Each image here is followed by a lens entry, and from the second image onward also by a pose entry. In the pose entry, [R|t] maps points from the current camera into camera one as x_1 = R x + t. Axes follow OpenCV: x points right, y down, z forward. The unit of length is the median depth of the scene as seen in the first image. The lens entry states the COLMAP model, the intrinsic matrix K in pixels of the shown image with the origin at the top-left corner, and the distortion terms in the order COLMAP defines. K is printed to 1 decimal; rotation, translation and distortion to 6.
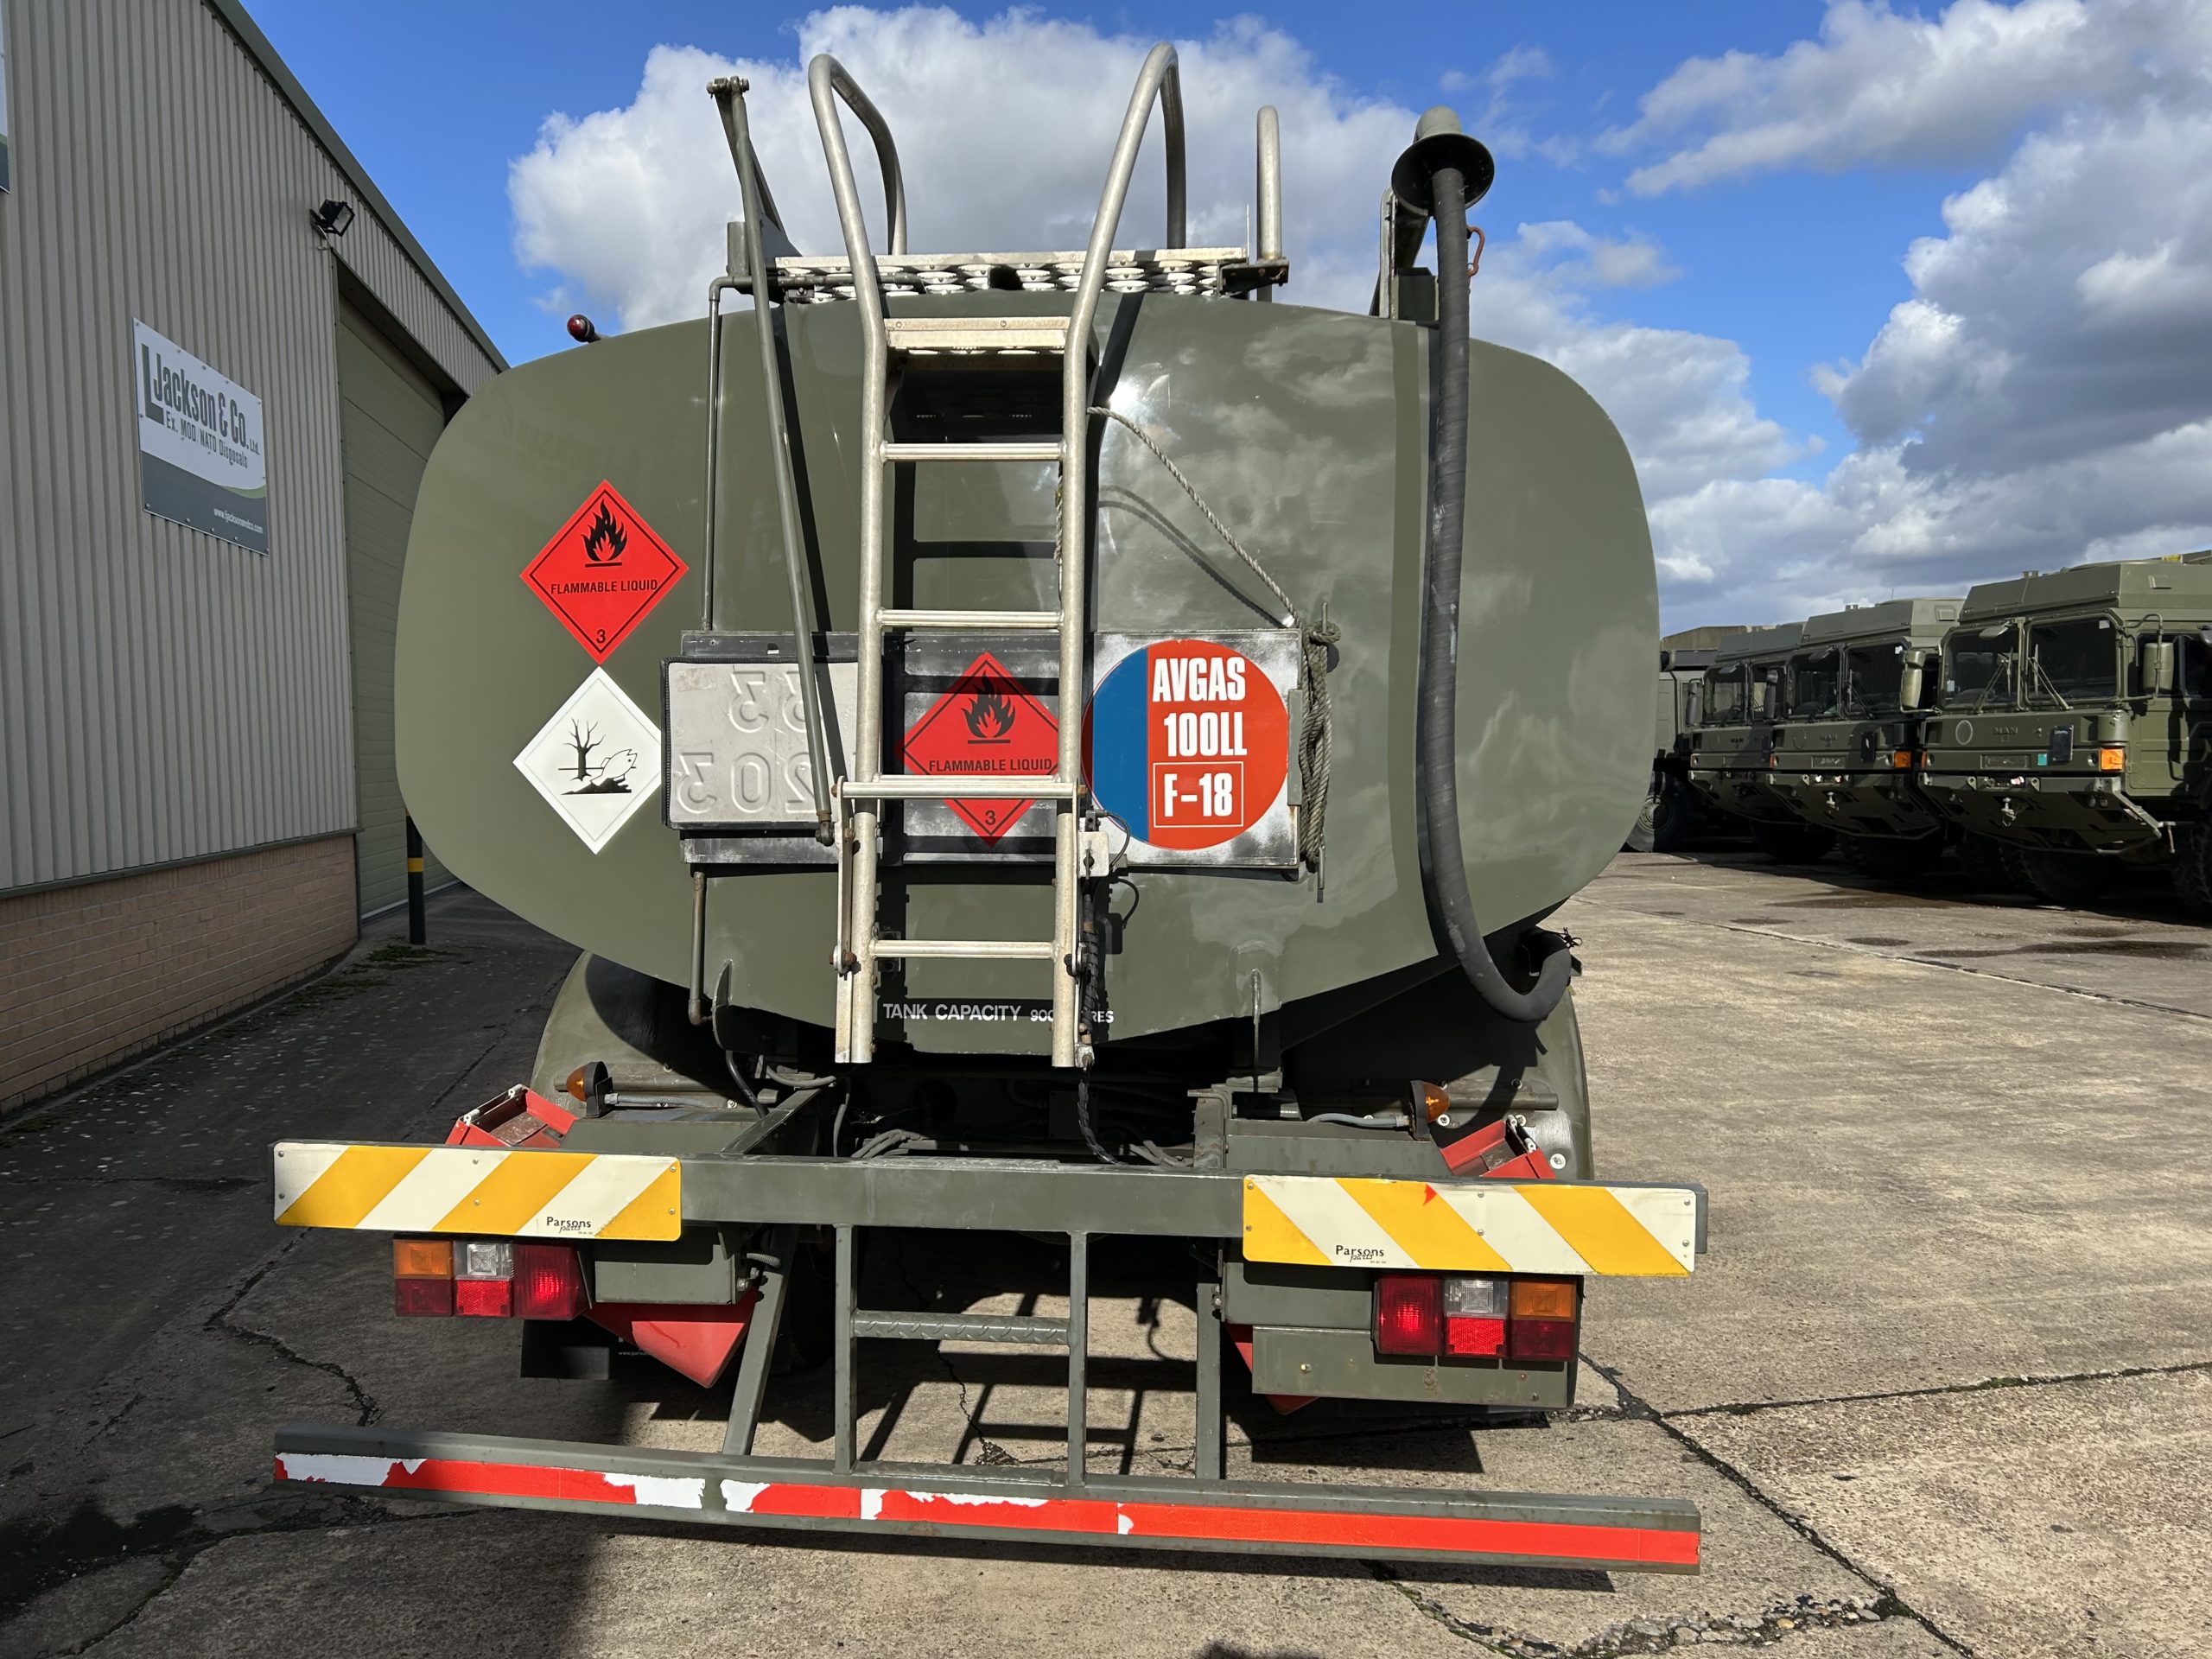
lens RADIAL K [[1656.7, 0, 1092.9], [0, 1656.7, 830.5], [0, 0, 1]] dist [0.067658, -0.070872]
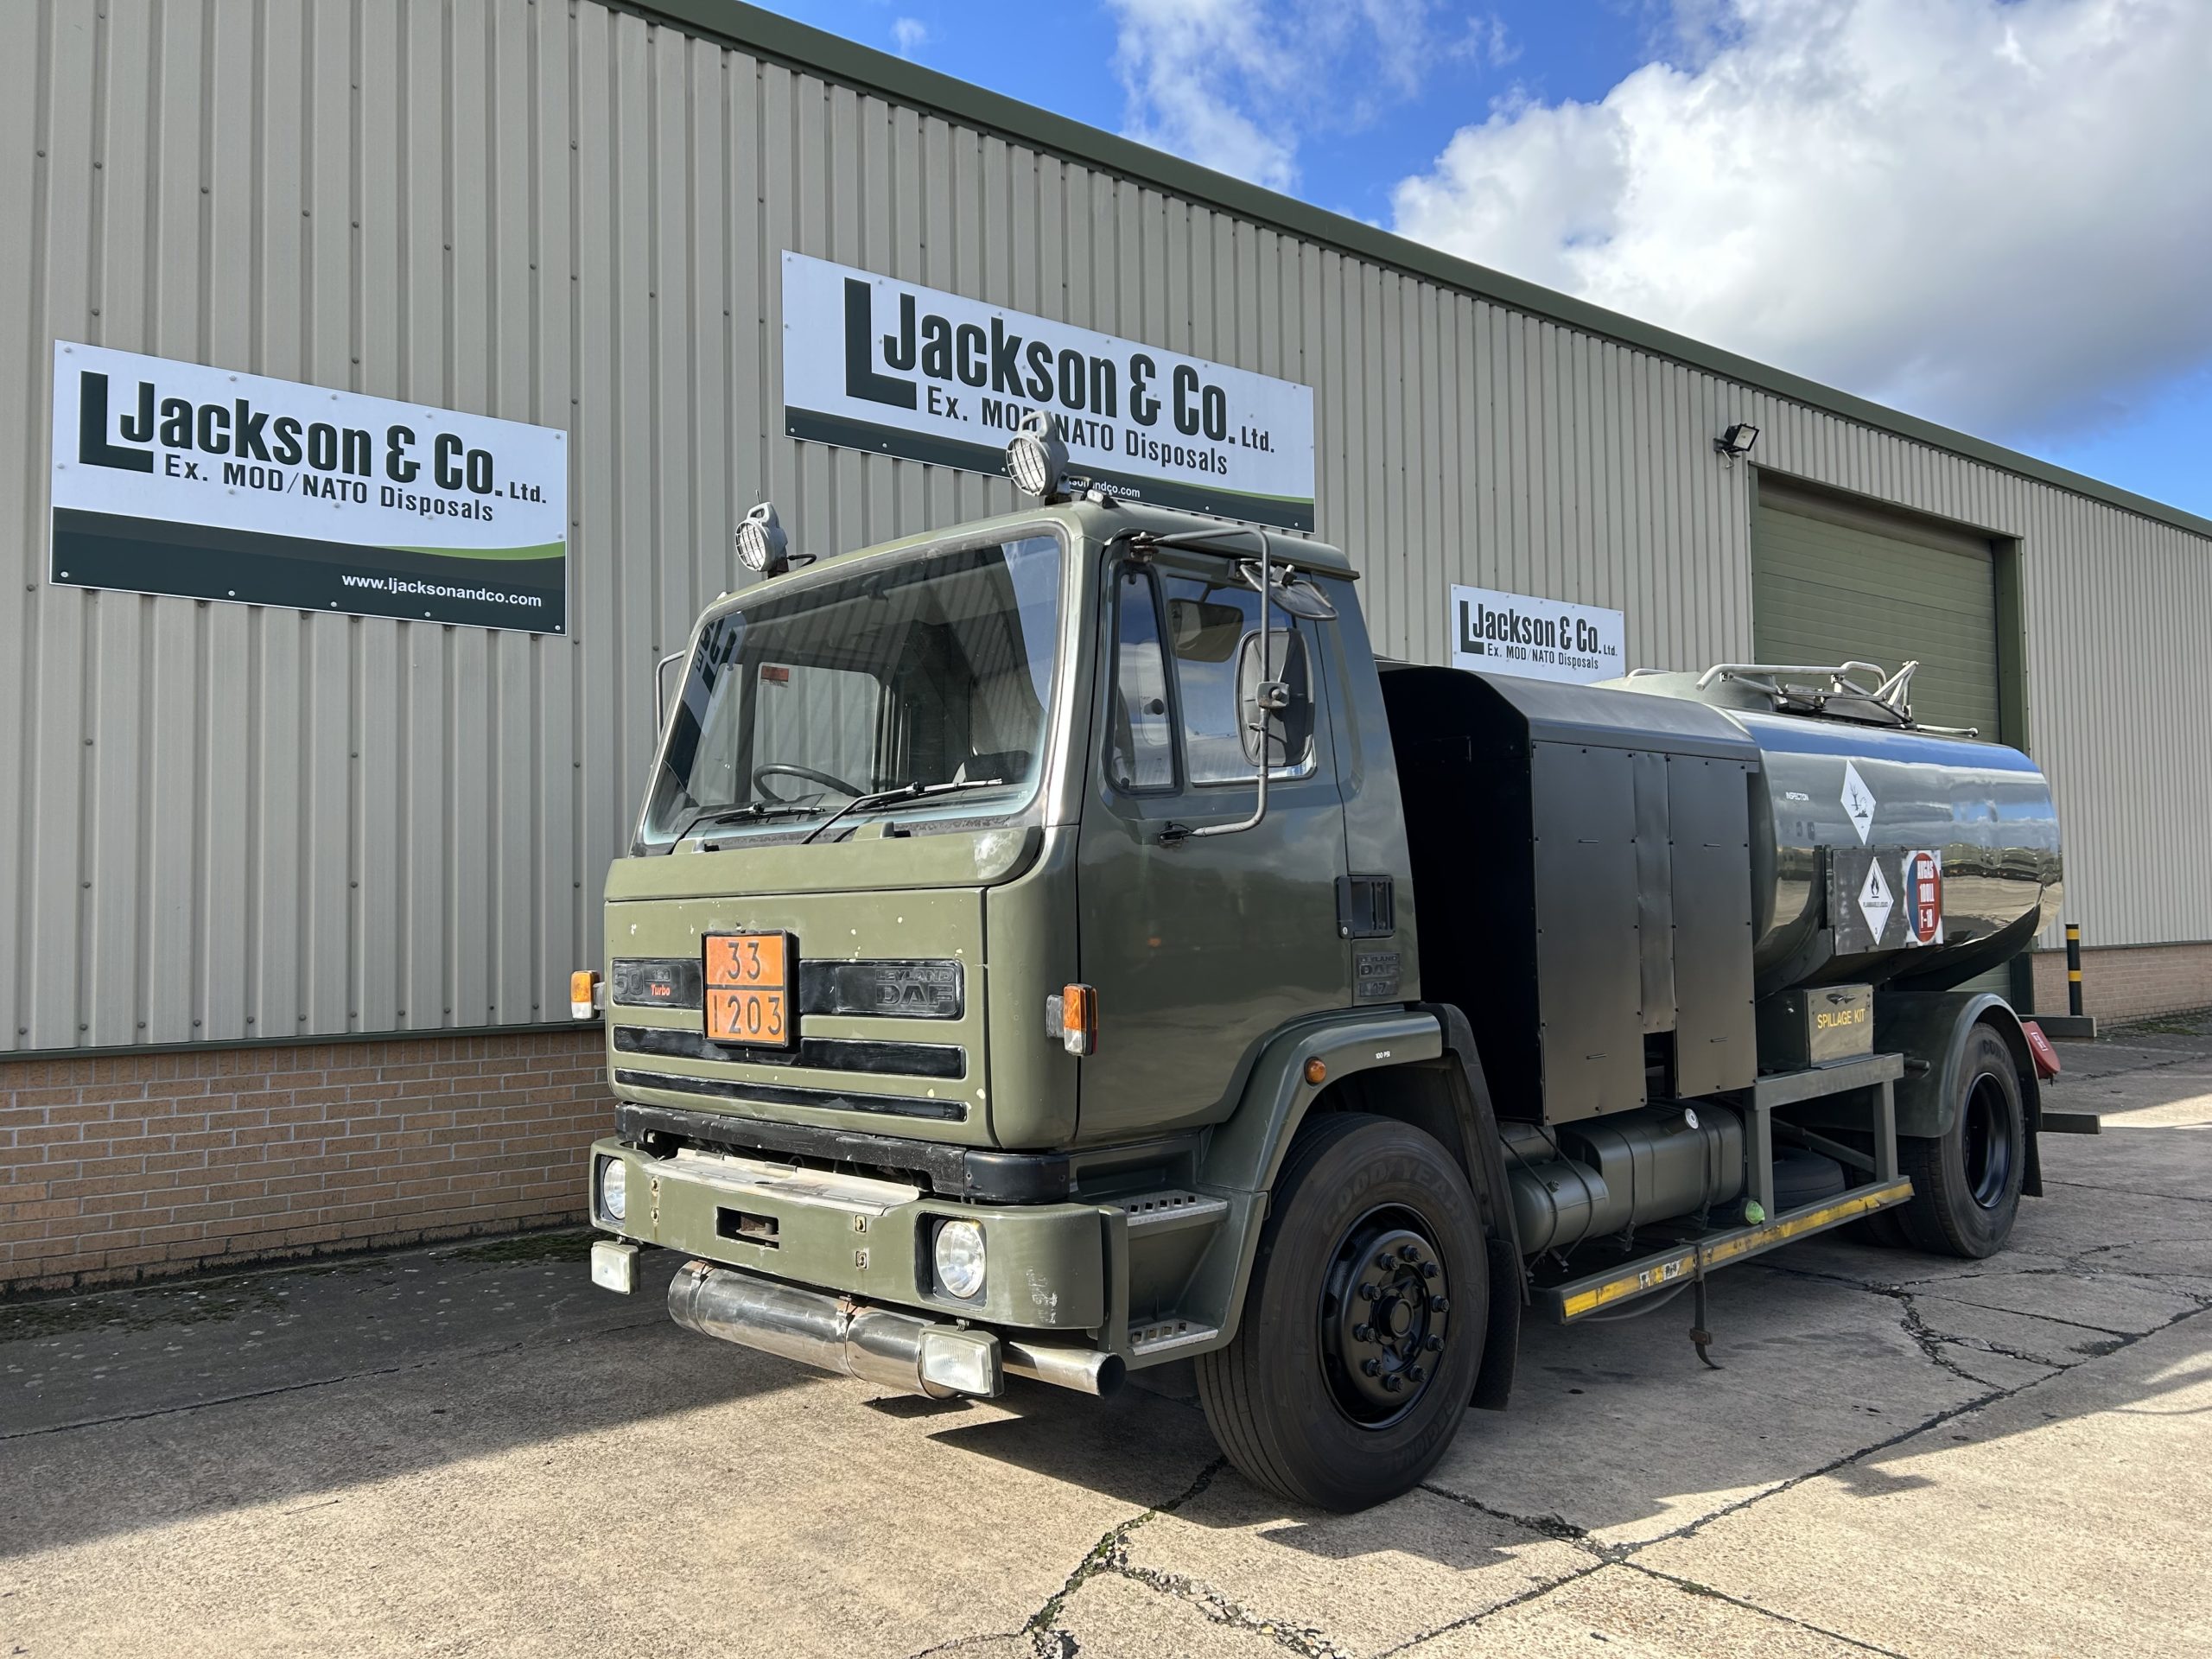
lens RADIAL K [[1656.7, 0, 1109.0], [0, 1656.7, 836.6], [0, 0, 1]] dist [0.067658, -0.070872]
pose [[0.474615, -0.031890, -0.879615, 1.084874], [-0.037197, 0.997724, -0.056243, -0.014509], [0.879407, 0.059413, 0.472349, 0.233858]]
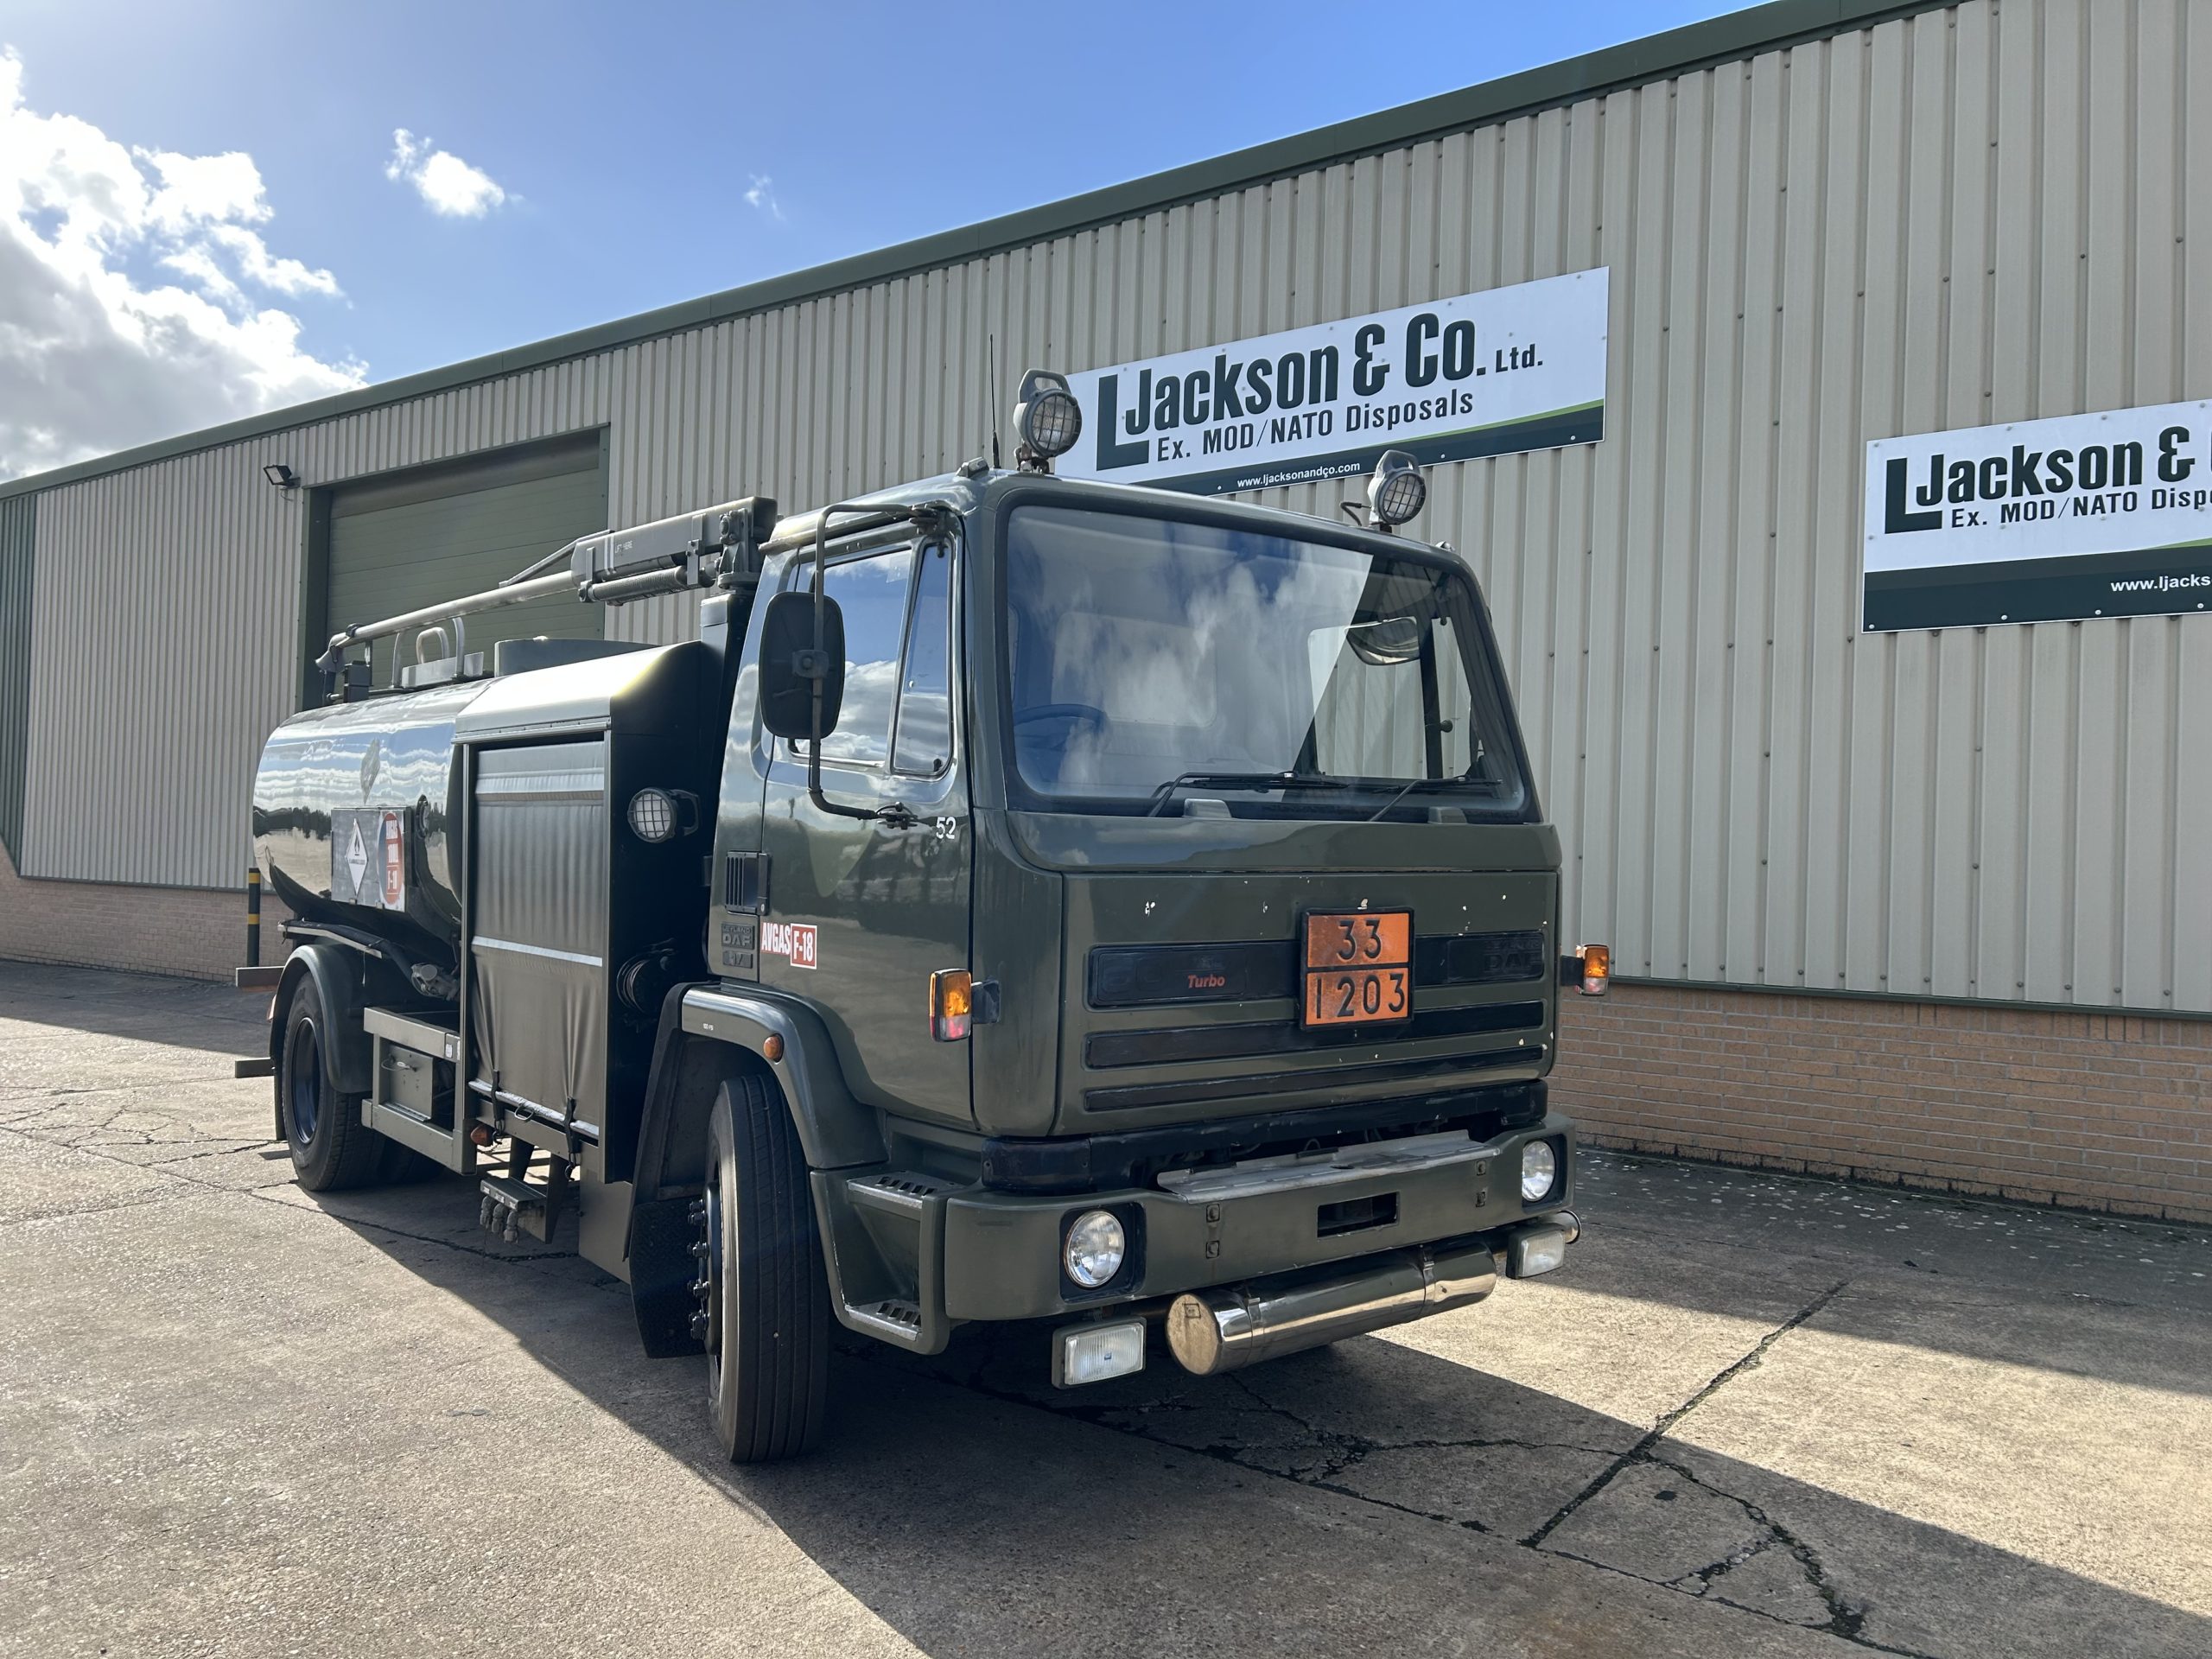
lens RADIAL K [[1656.7, 0, 1092.1], [0, 1656.7, 846.1], [0, 0, 1]] dist [0.067658, -0.070872]
pose [[-0.730185, -0.013432, -0.683117, 0.939504], [-0.051576, 0.998038, 0.035506, -0.166637], [0.681300, 0.061158, -0.729445, 3.059075]]
